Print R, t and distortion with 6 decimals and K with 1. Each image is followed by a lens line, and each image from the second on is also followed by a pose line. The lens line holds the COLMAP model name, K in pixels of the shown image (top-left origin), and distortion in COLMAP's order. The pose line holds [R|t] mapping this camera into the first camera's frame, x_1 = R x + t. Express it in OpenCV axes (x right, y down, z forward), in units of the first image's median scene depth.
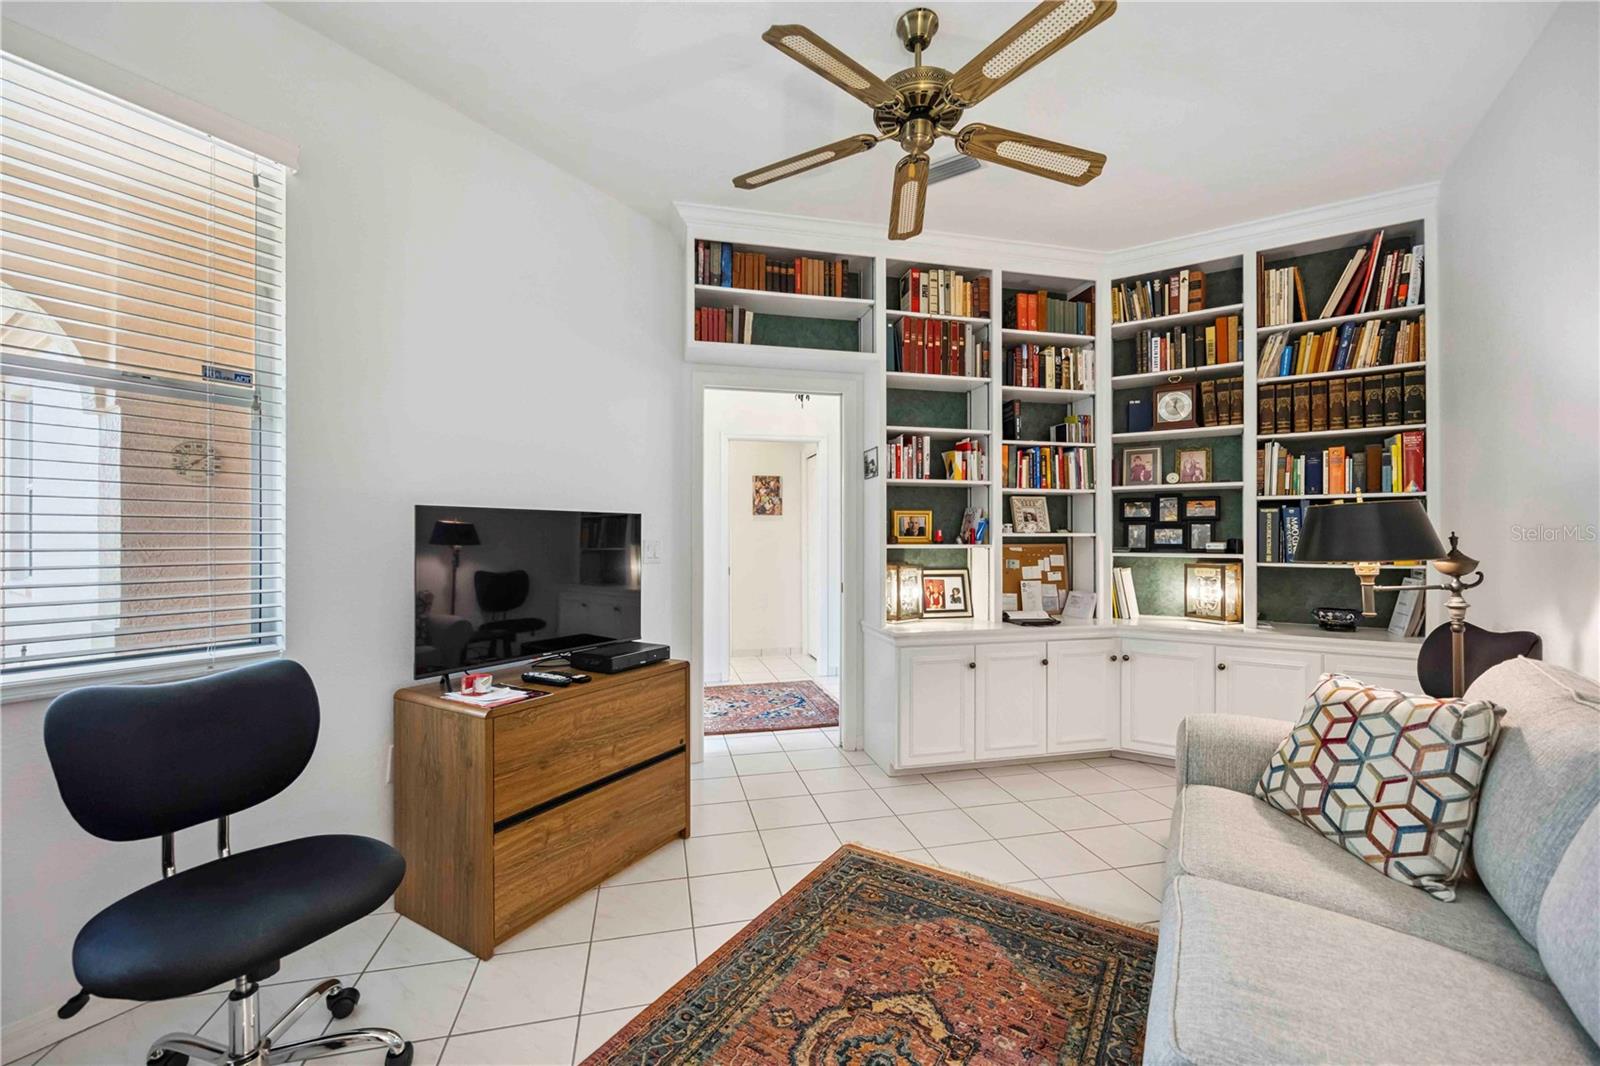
lens RADIAL K [[638.4, 0, 799.9], [0, 638.4, 538.3], [0, 0, 1]] dist [-0.004108, -0.000006]
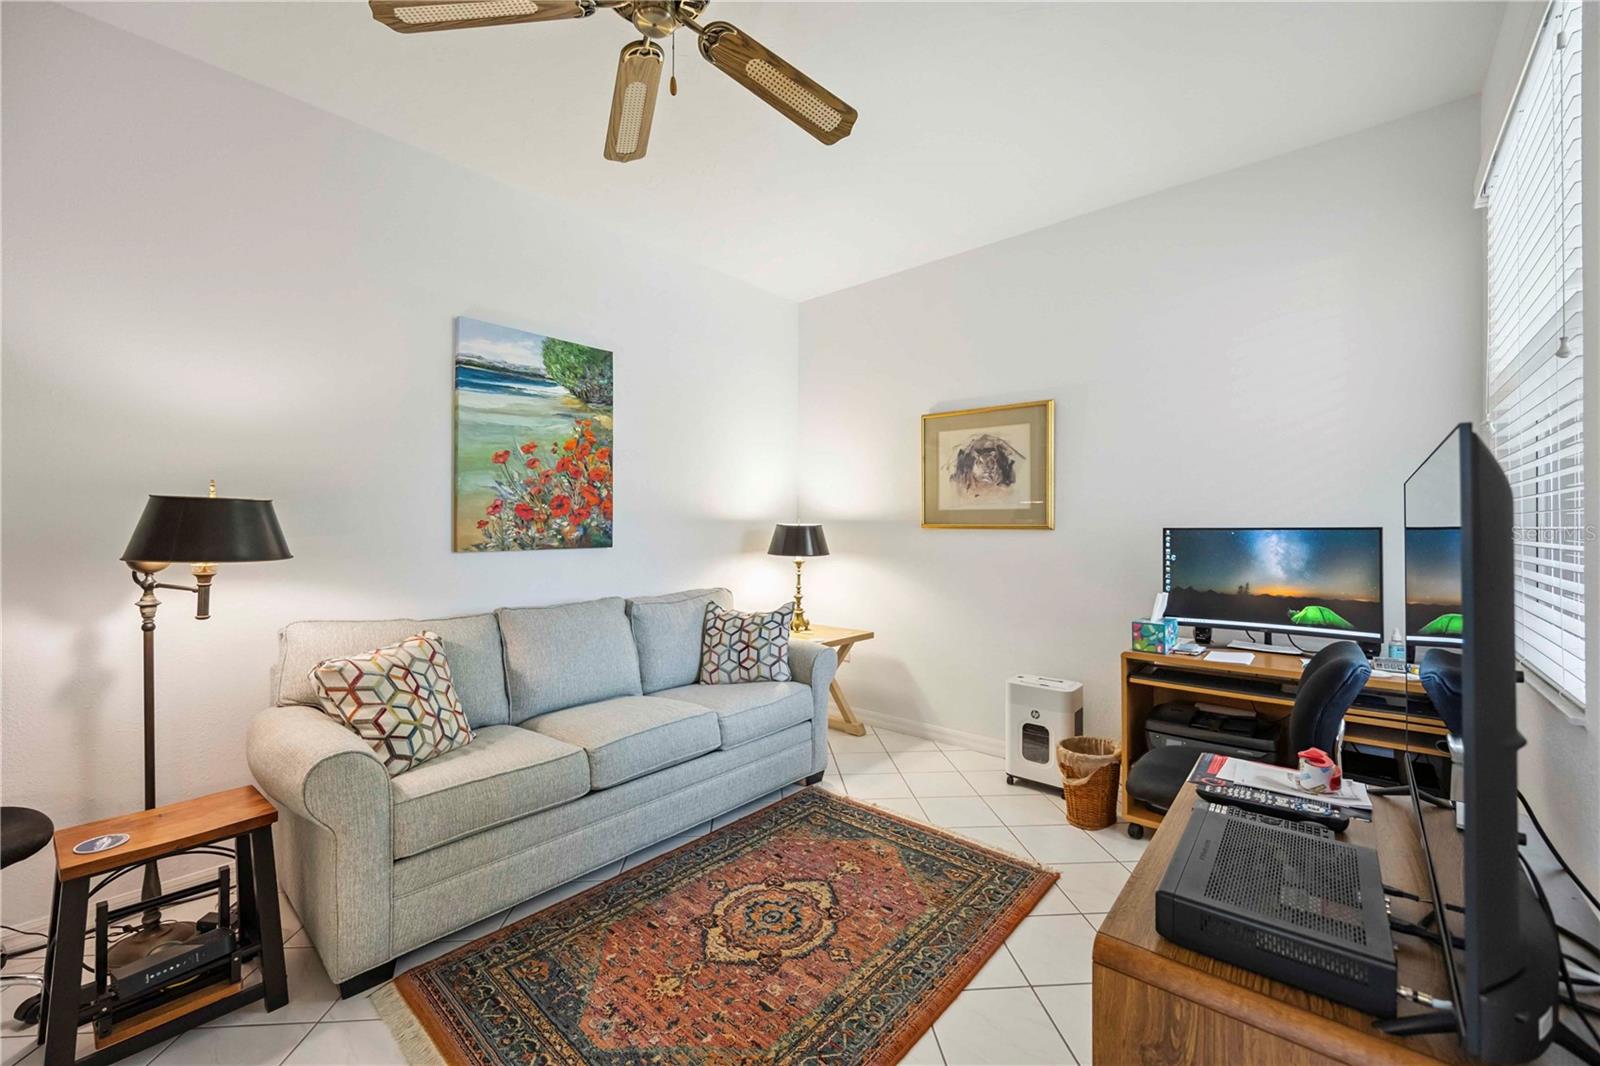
lens RADIAL K [[638.4, 0, 799.9], [0, 638.4, 538.3], [0, 0, 1]] dist [-0.004108, -0.000006]
pose [[-0.988805, 0.001455, 0.149208, -0.121245], [0.002590, 0.999969, 0.007414, -0.000724], [-0.149192, 0.007718, -0.988778, 2.029690]]
